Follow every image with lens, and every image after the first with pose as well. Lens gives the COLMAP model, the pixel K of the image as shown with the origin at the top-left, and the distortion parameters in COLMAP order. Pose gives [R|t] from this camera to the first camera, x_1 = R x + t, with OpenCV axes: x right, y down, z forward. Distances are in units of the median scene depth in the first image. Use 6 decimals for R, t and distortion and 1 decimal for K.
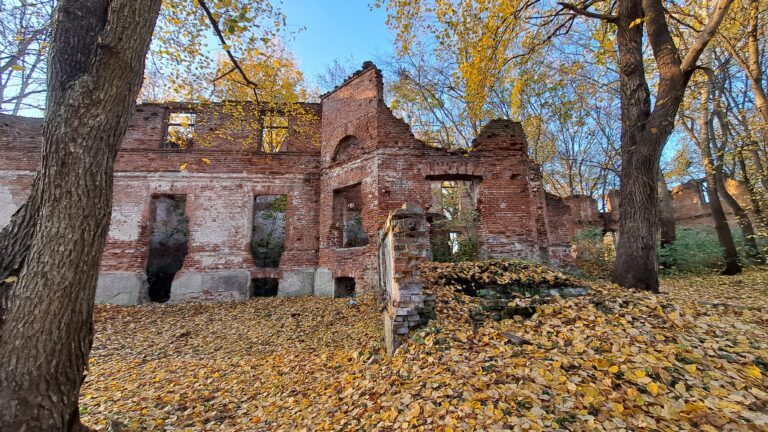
lens RADIAL K [[298.3, 0, 383.9], [0, 298.3, 215.3], [0, 0, 1]] dist [-0.000473, -0.000025]
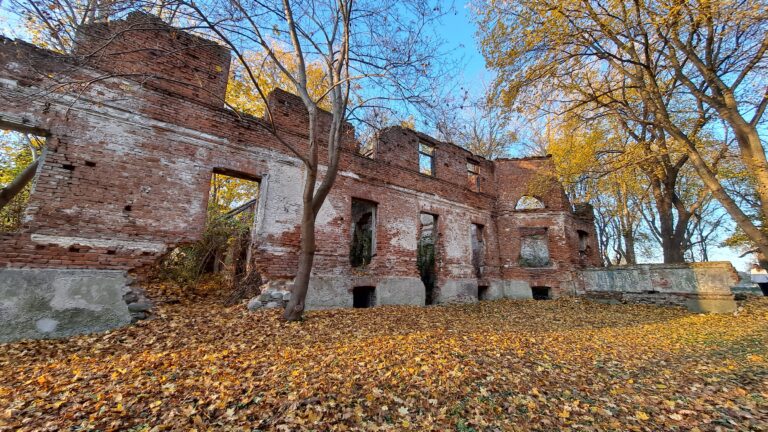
lens RADIAL K [[298.3, 0, 383.5], [0, 298.3, 217.1], [0, 0, 1]] dist [-0.000473, -0.000025]
pose [[0.842040, 0.144042, 0.519827, -1.506110], [-0.123872, 0.989568, -0.073553, 0.055683], [-0.524999, -0.002458, 0.851099, 0.084721]]
